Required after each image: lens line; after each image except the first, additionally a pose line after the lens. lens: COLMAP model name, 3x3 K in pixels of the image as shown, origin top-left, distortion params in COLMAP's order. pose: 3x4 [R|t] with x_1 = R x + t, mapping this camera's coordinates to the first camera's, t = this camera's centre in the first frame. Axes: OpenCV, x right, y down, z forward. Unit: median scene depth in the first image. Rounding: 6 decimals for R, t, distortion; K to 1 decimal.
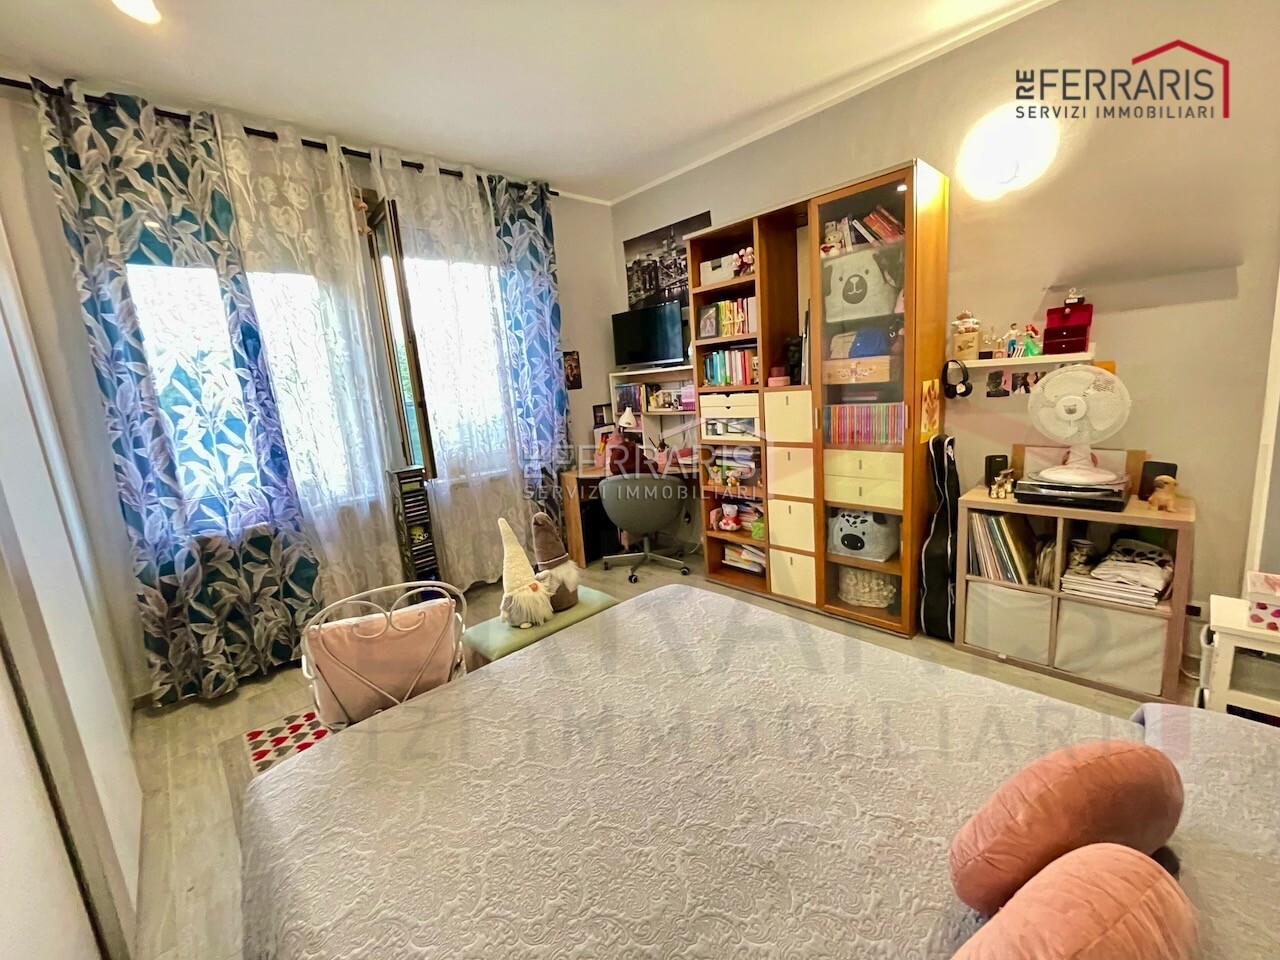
lens RADIAL K [[520.4, 0, 645.2], [0, 520.4, 475.7], [0, 0, 1]] dist [-0.005120, 0.002267]
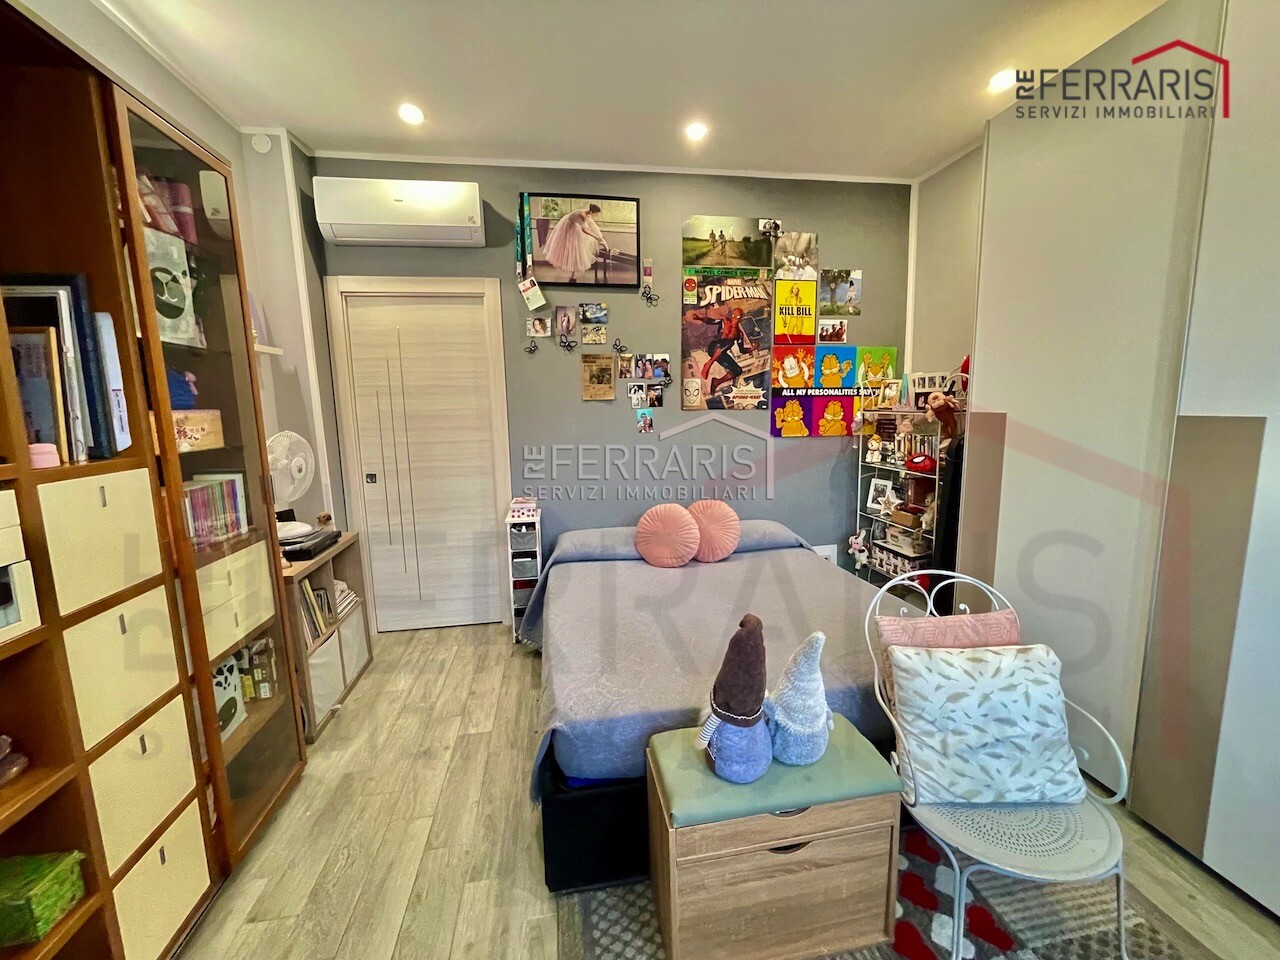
lens RADIAL K [[520.4, 0, 642.2], [0, 520.4, 472.4], [0, 0, 1]] dist [-0.005120, 0.002267]
pose [[-0.826870, 0.022892, 0.561927, -0.305049], [0.185815, 0.954179, 0.234553, -0.170681], [-0.530810, 0.298359, -0.793235, 1.037455]]
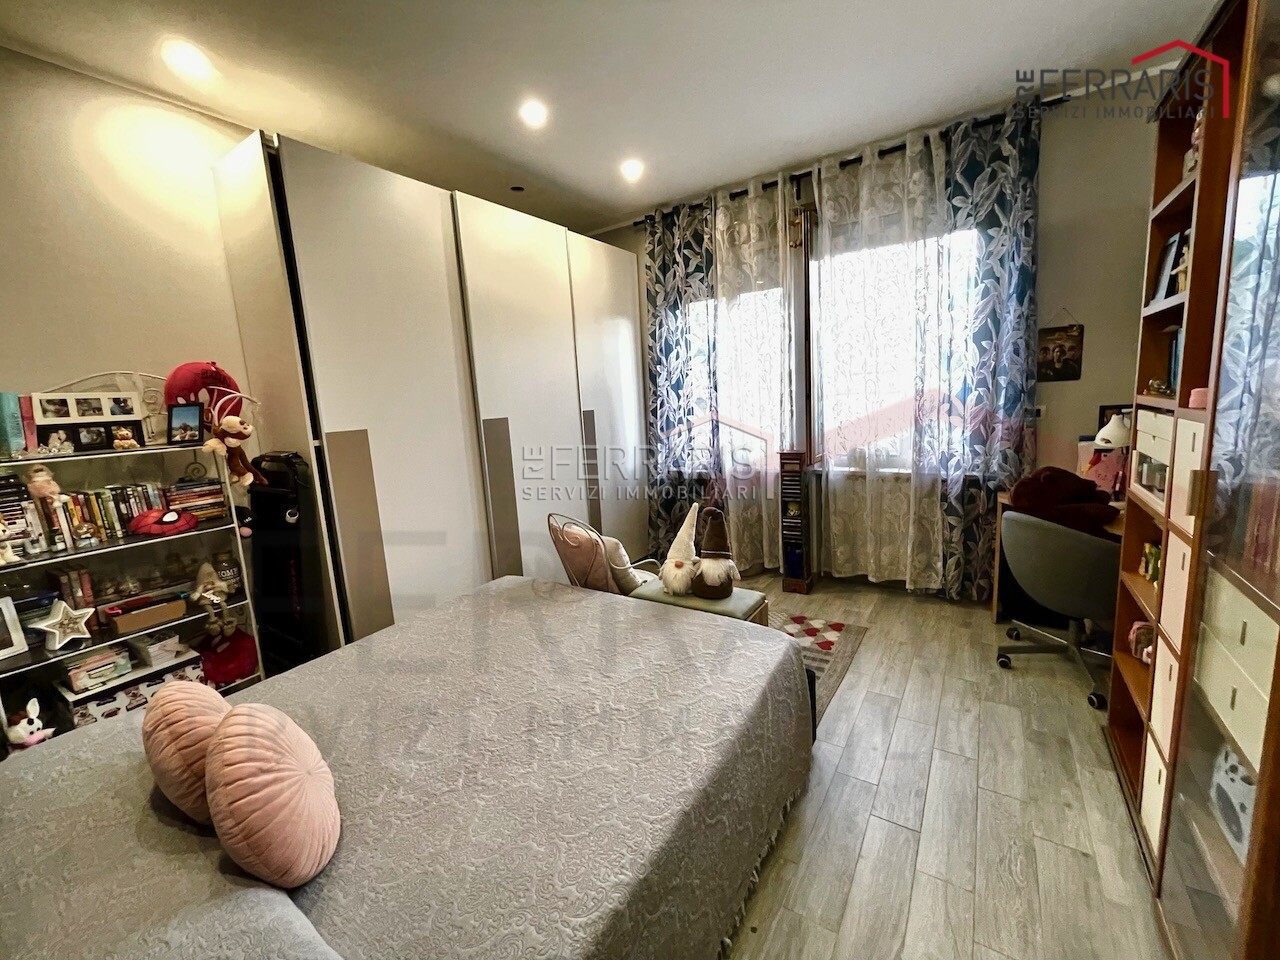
lens RADIAL K [[520.4, 0, 642.8], [0, 520.4, 478.0], [0, 0, 1]] dist [-0.005120, 0.002267]
pose [[0.237912, 0.211645, -0.947947, 0.569518], [-0.136124, 0.973604, 0.183210, -0.122557], [0.961701, 0.085451, 0.260442, 0.392676]]
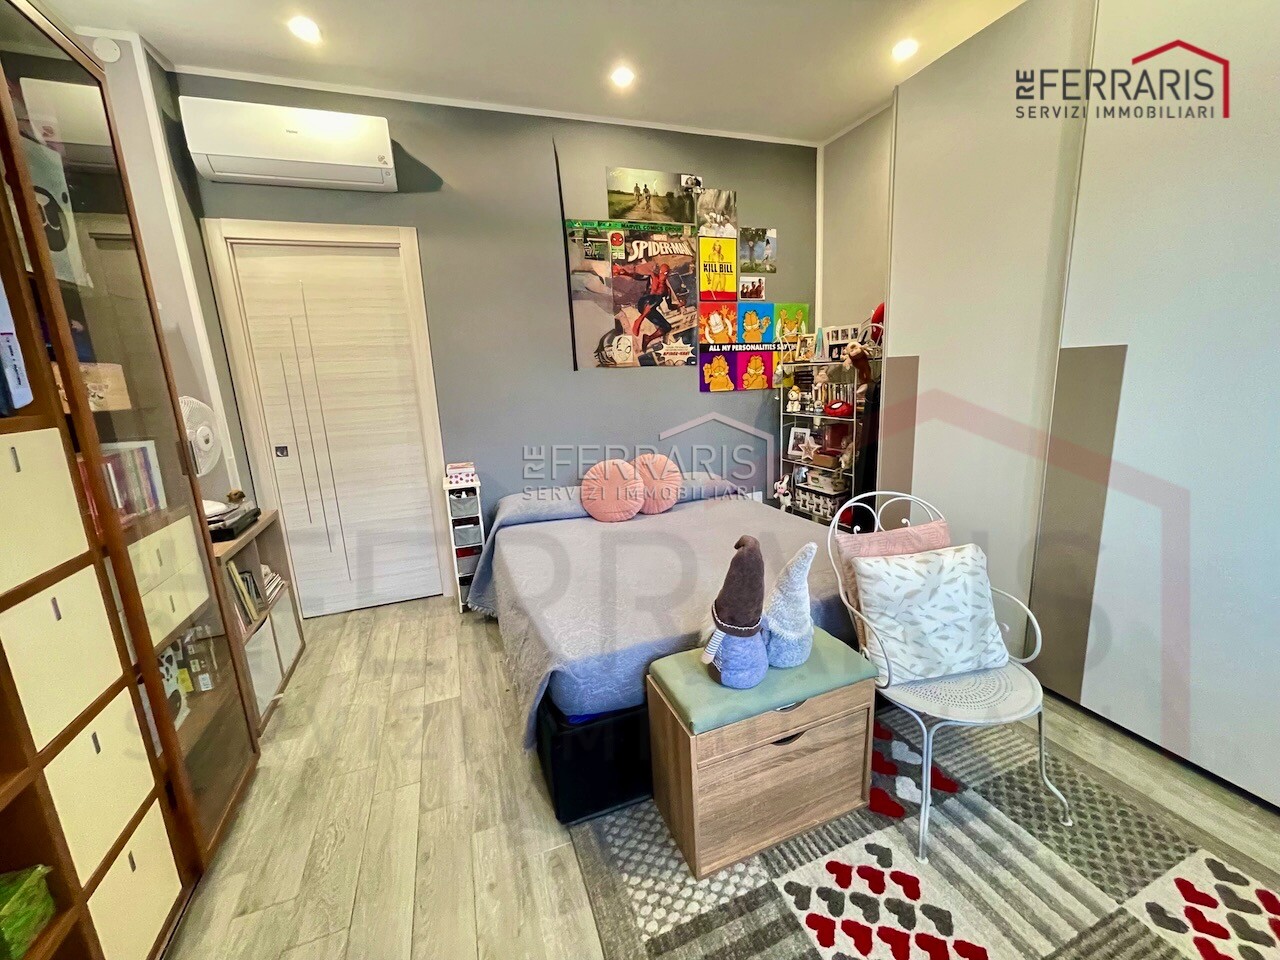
lens RADIAL K [[520.4, 0, 642.1], [0, 520.4, 473.2], [0, 0, 1]] dist [-0.005120, 0.002267]
pose [[-0.916729, 0.047308, 0.396698, -0.238241], [0.187570, 0.927685, 0.322827, -0.160287], [-0.352739, 0.370354, -0.859310, 1.093146]]
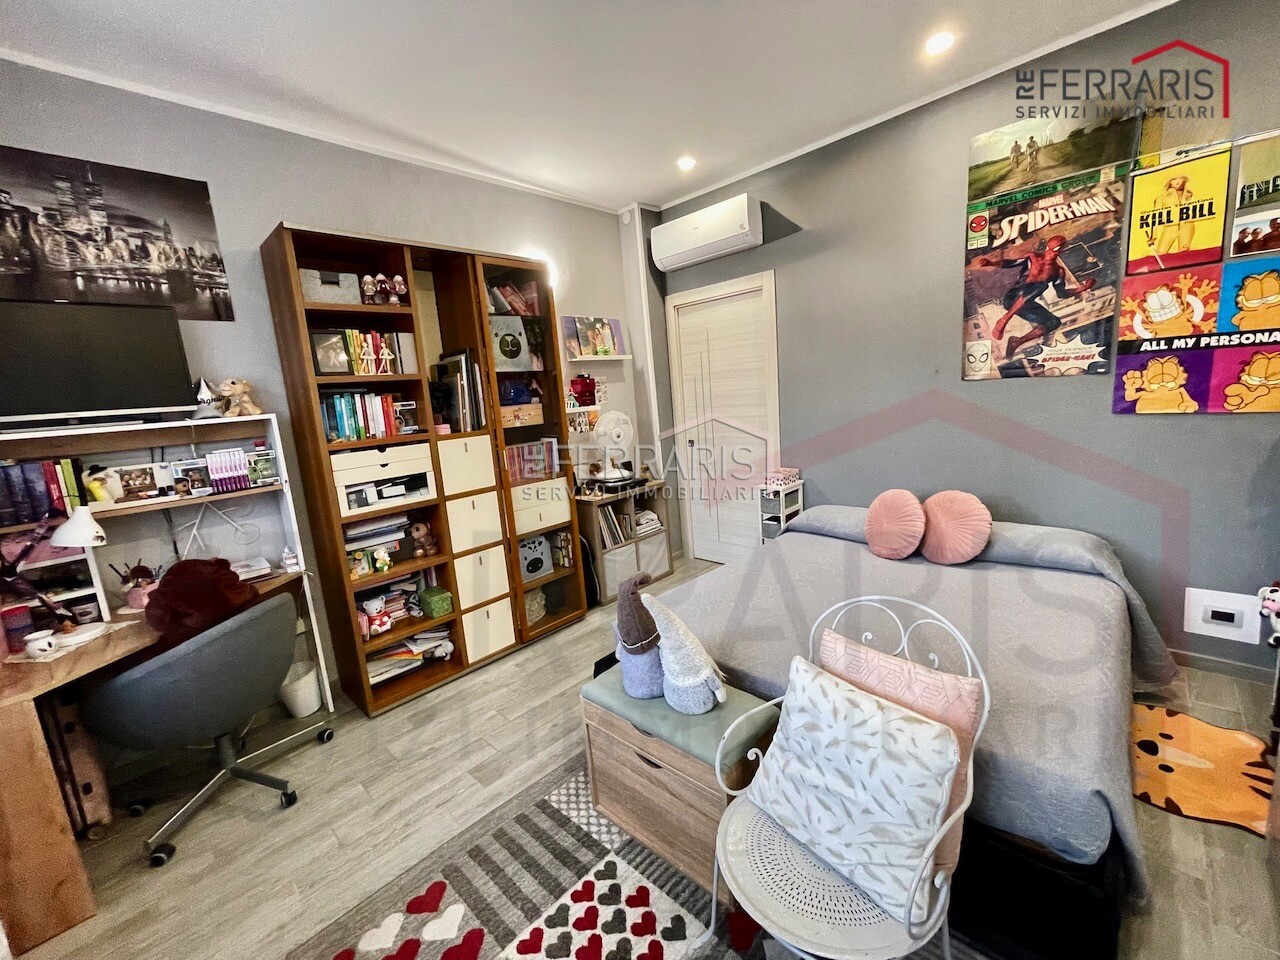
lens RADIAL K [[520.4, 0, 646.2], [0, 520.4, 471.7], [0, 0, 1]] dist [-0.005120, 0.002267]
pose [[-0.044089, -0.071728, 0.996449, -0.657824], [0.260980, 0.961957, 0.080792, -0.087265], [-0.964337, 0.263615, -0.023692, 0.676721]]
